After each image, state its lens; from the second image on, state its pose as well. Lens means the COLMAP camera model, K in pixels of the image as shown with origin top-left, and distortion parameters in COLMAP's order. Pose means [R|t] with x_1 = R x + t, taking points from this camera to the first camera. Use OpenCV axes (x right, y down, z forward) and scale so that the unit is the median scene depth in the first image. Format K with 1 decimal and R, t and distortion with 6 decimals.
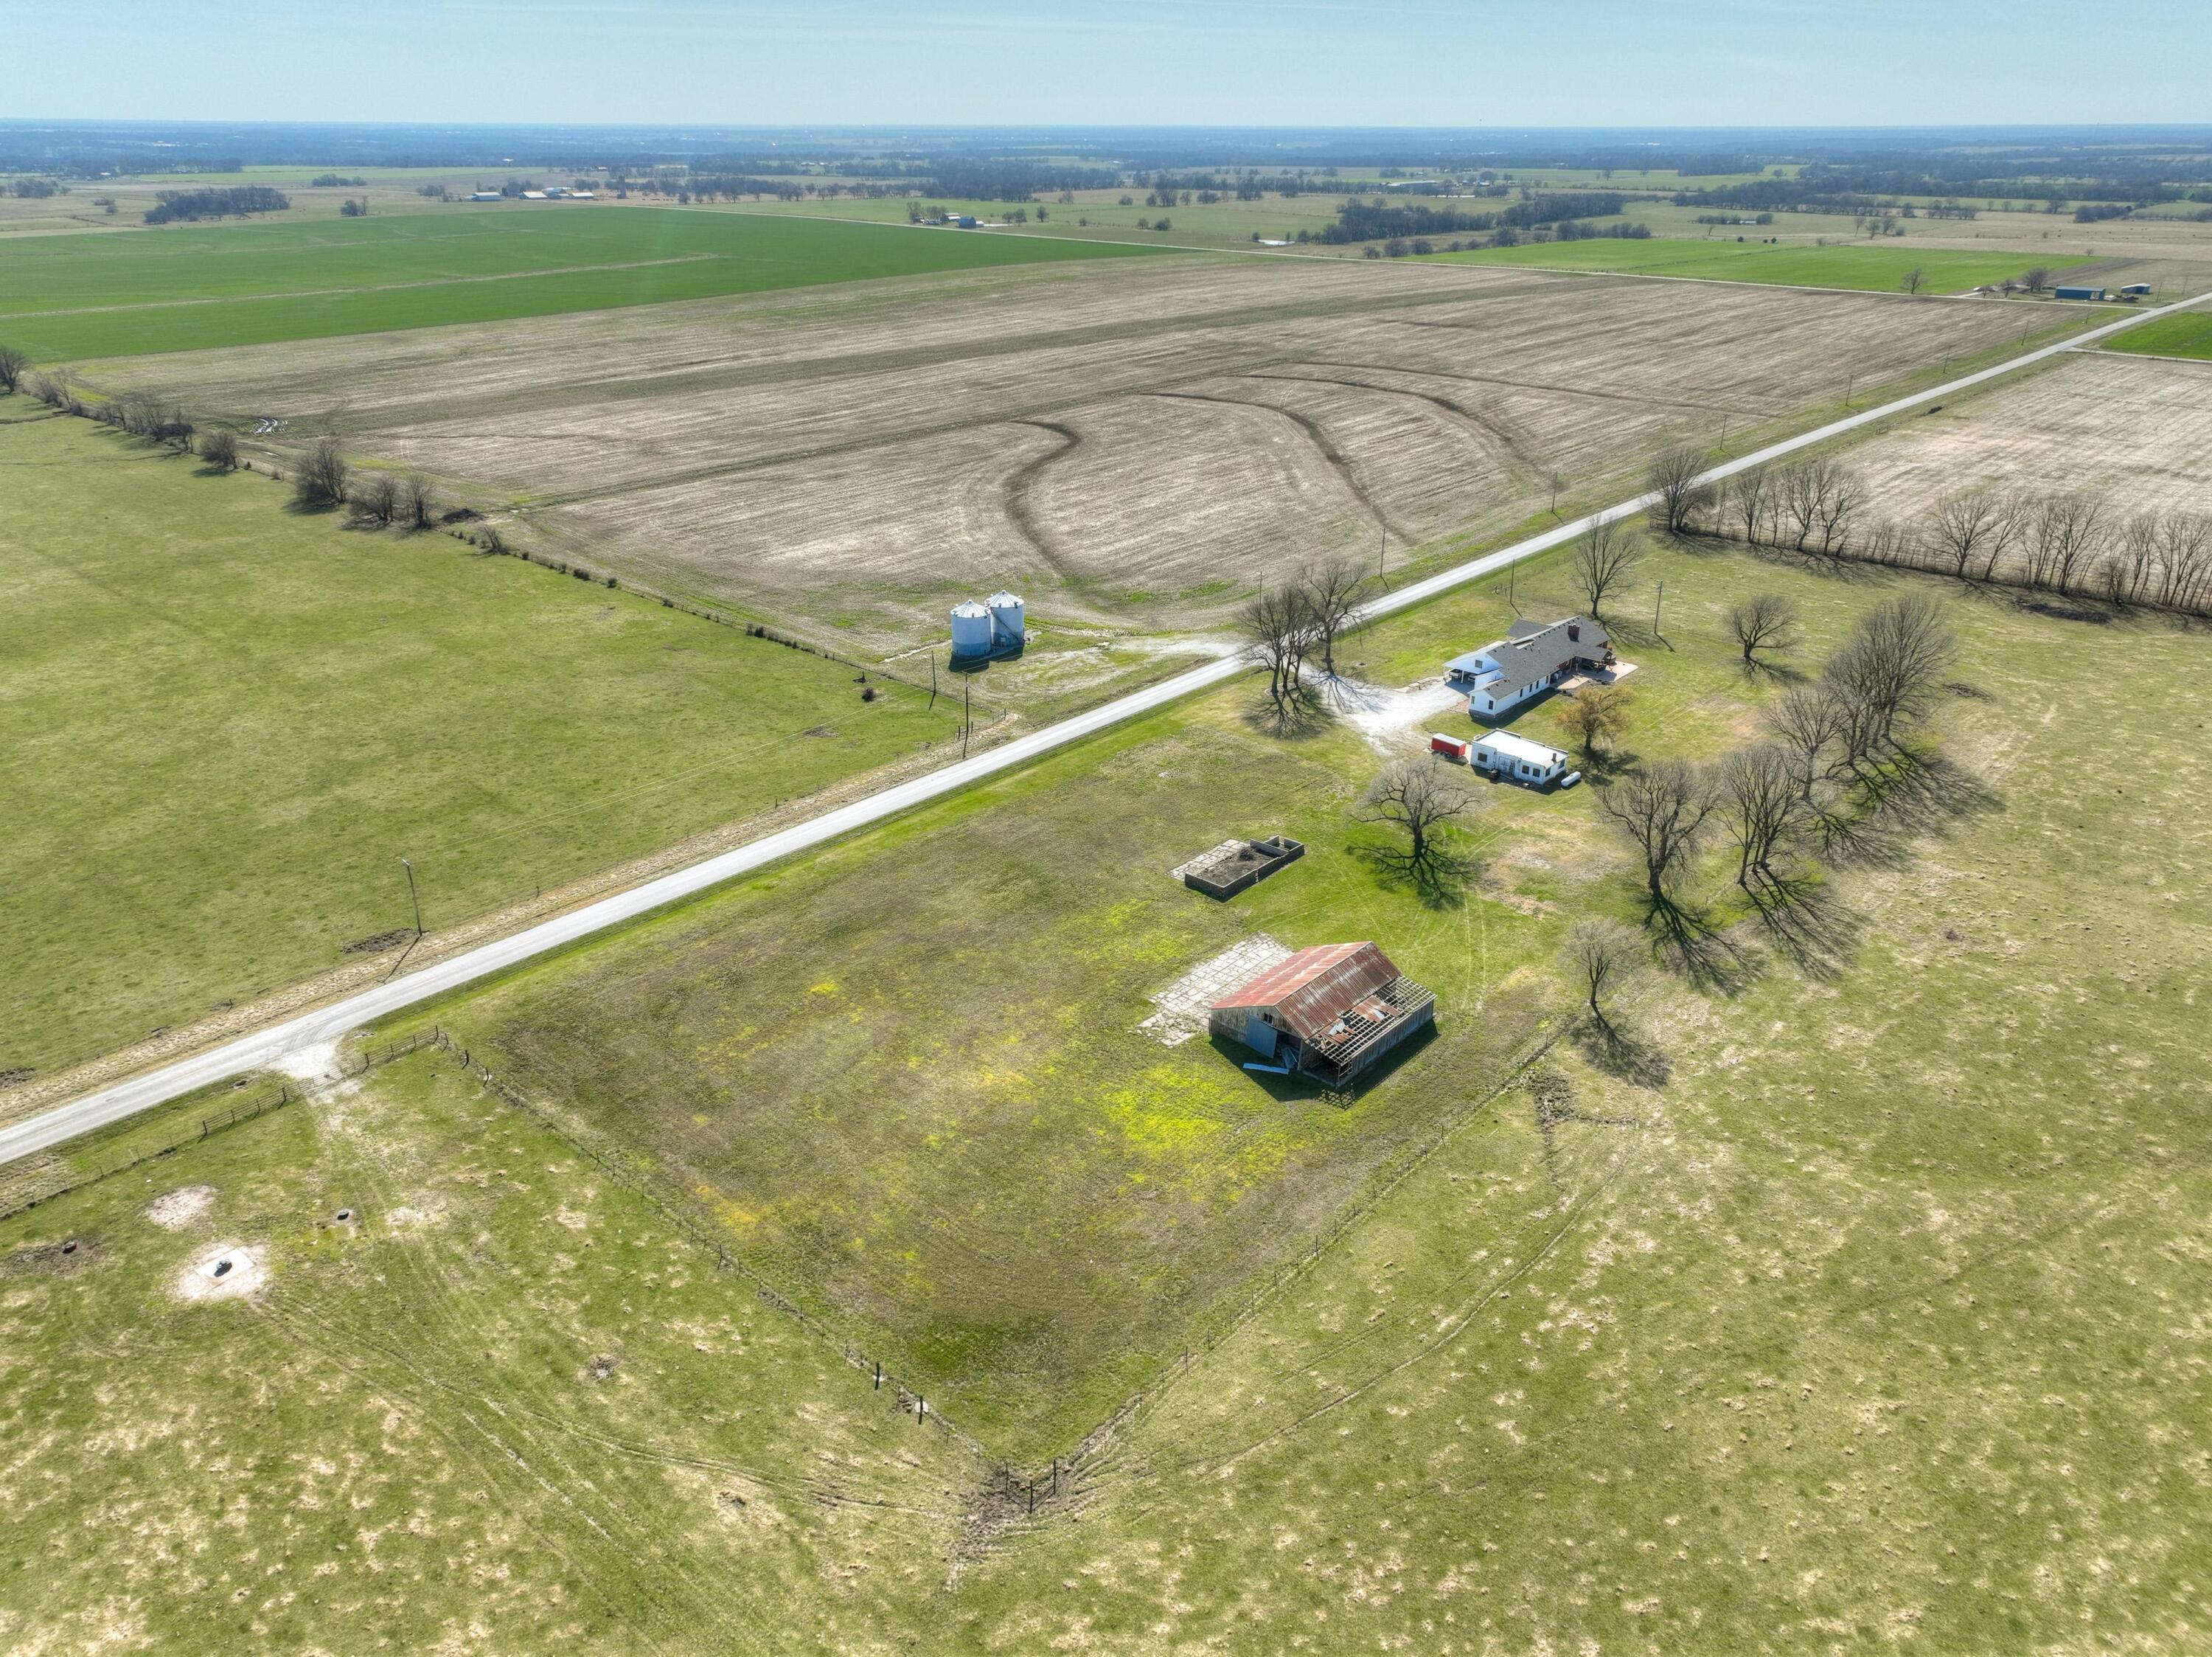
lens RADIAL K [[1548.0, 0, 1106.0], [0, 1548.0, 828.5], [0, 0, 1]] dist [-0.000598, 0.015726]
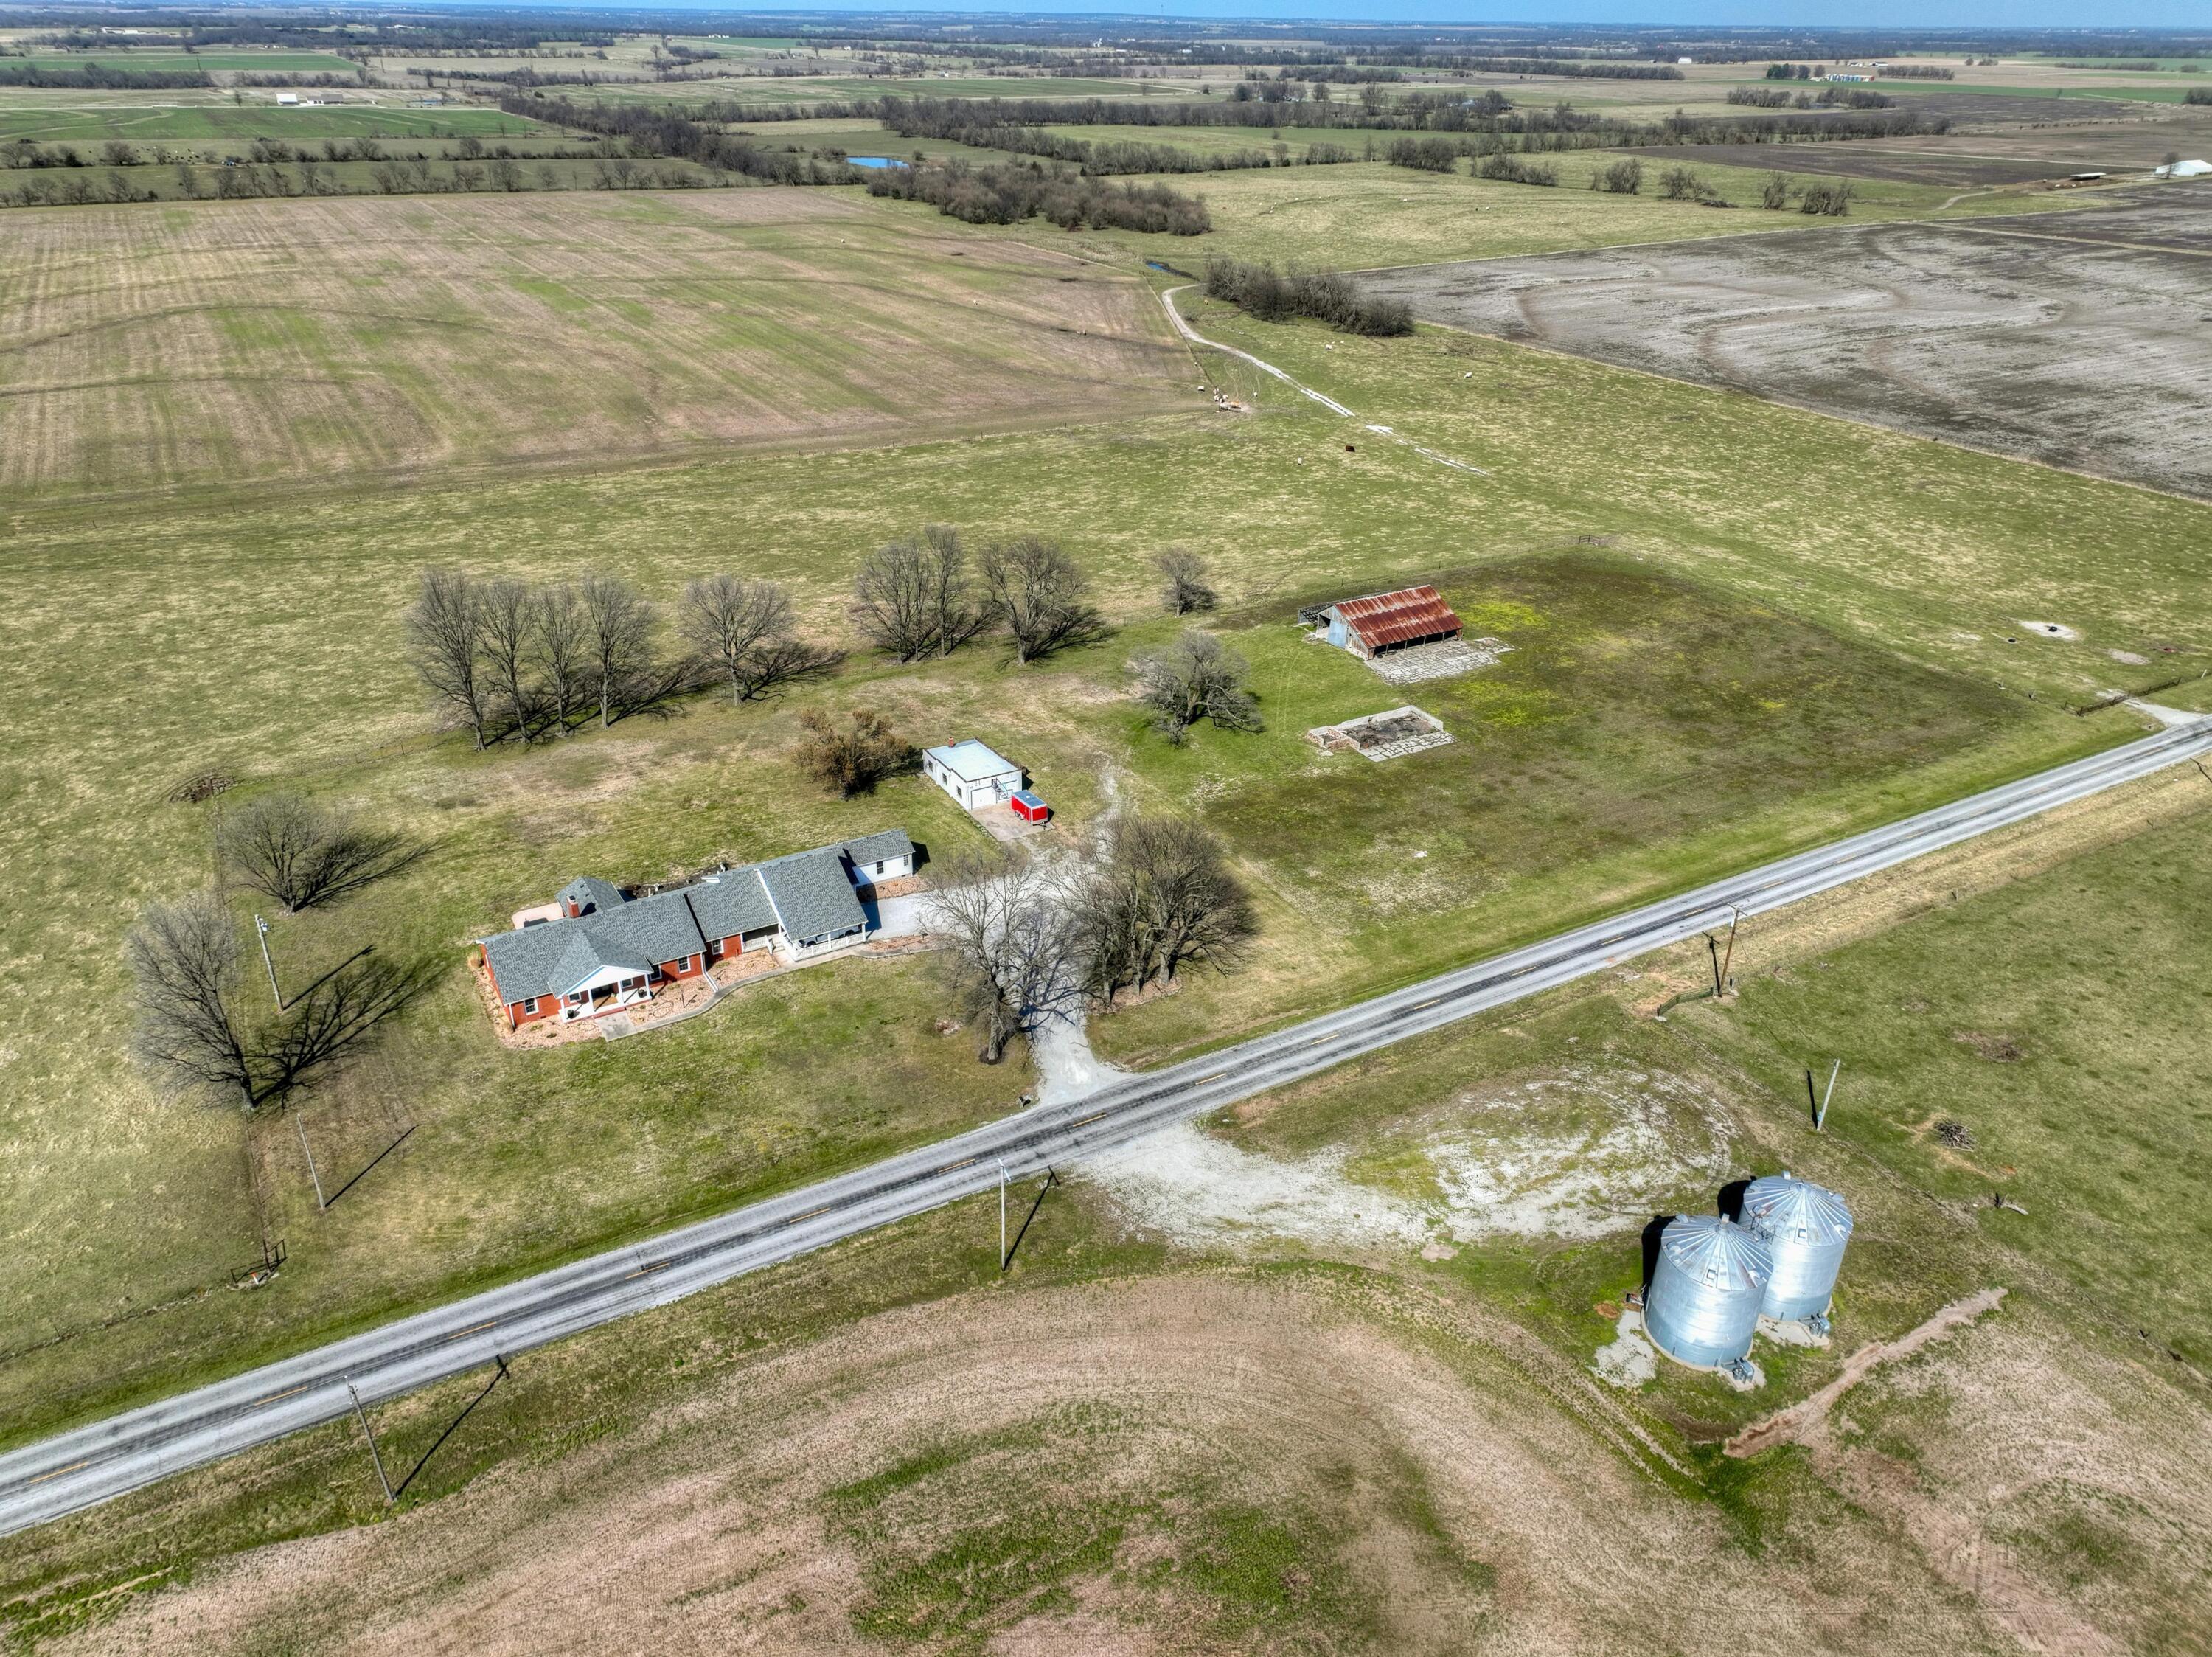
lens RADIAL K [[1548.0, 0, 1106.0], [0, 1548.0, 828.5], [0, 0, 1]] dist [-0.000598, 0.015726]
pose [[-0.954596, -0.151859, 0.256291, -0.009381], [0.110216, 0.619238, 0.777430, -0.793273], [-0.276765, 0.770379, -0.574385, 1.814341]]
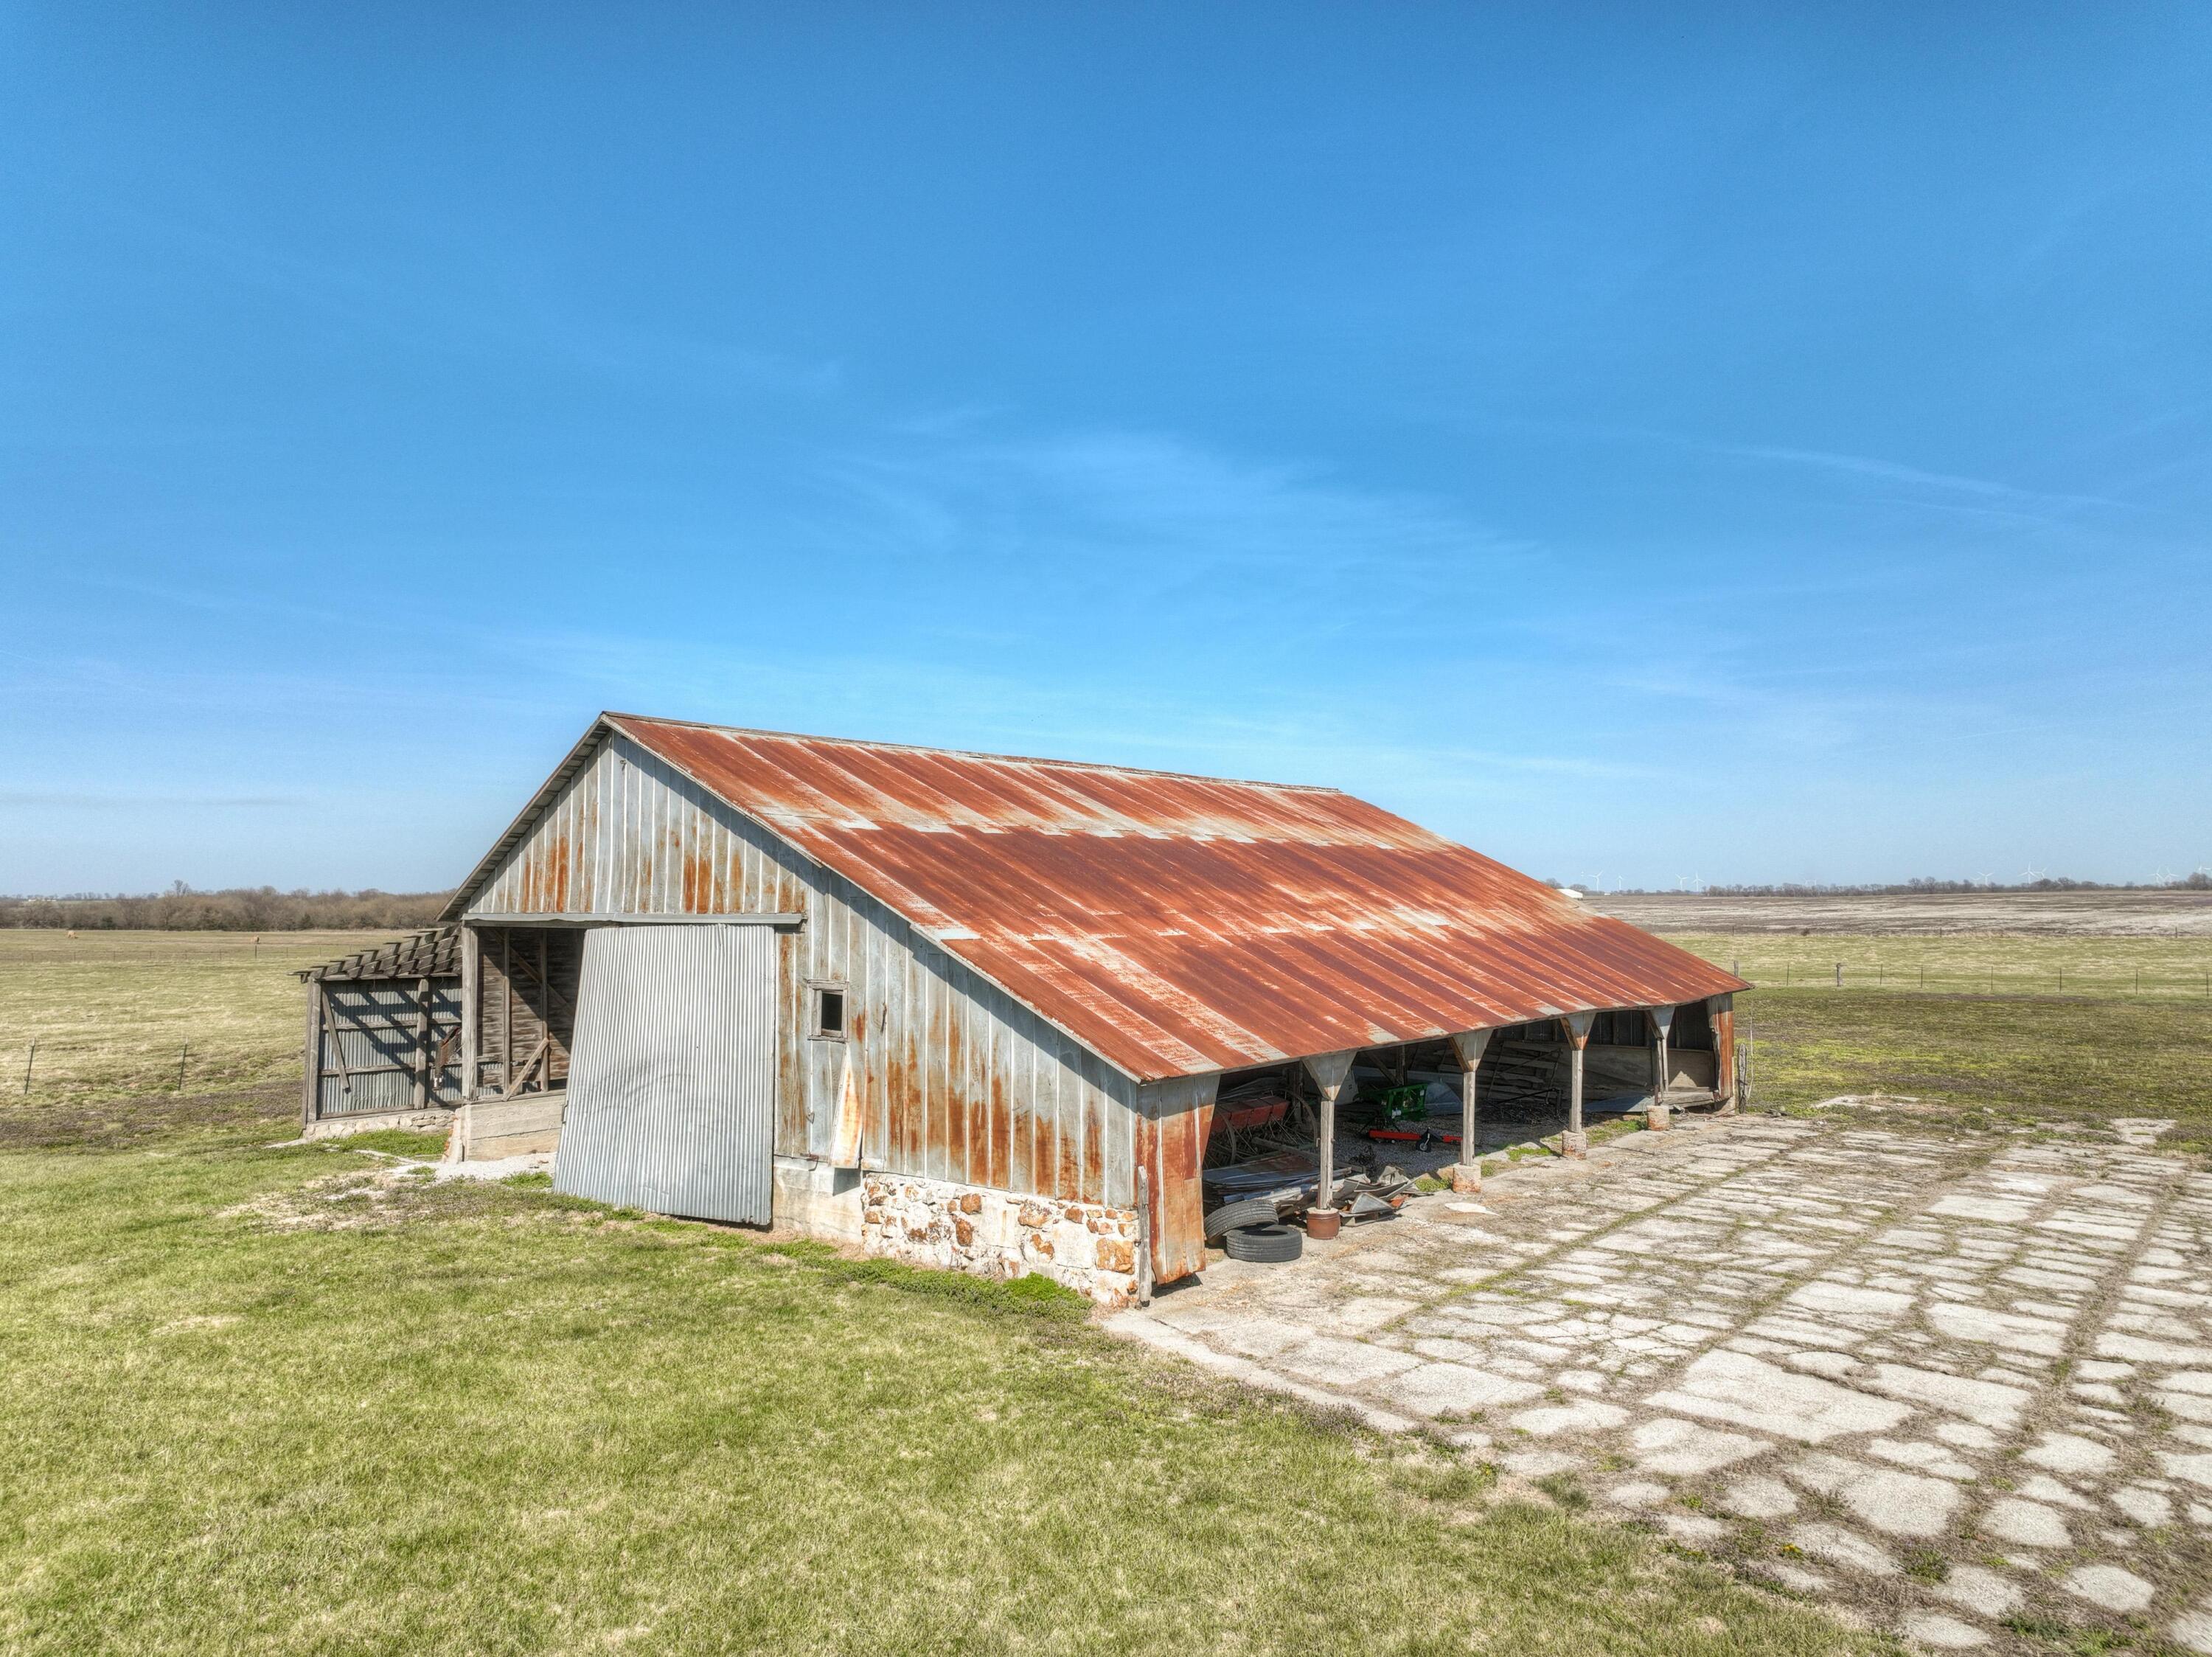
lens RADIAL K [[1548.0, 0, 1106.0], [0, 1548.0, 828.5], [0, 0, 1]] dist [-0.000598, 0.015726]
pose [[-0.997815, 0.002162, -0.066037, 0.131958], [-0.022726, 0.927256, 0.373737, 0.033615], [0.062041, 0.374421, -0.925181, 1.028264]]
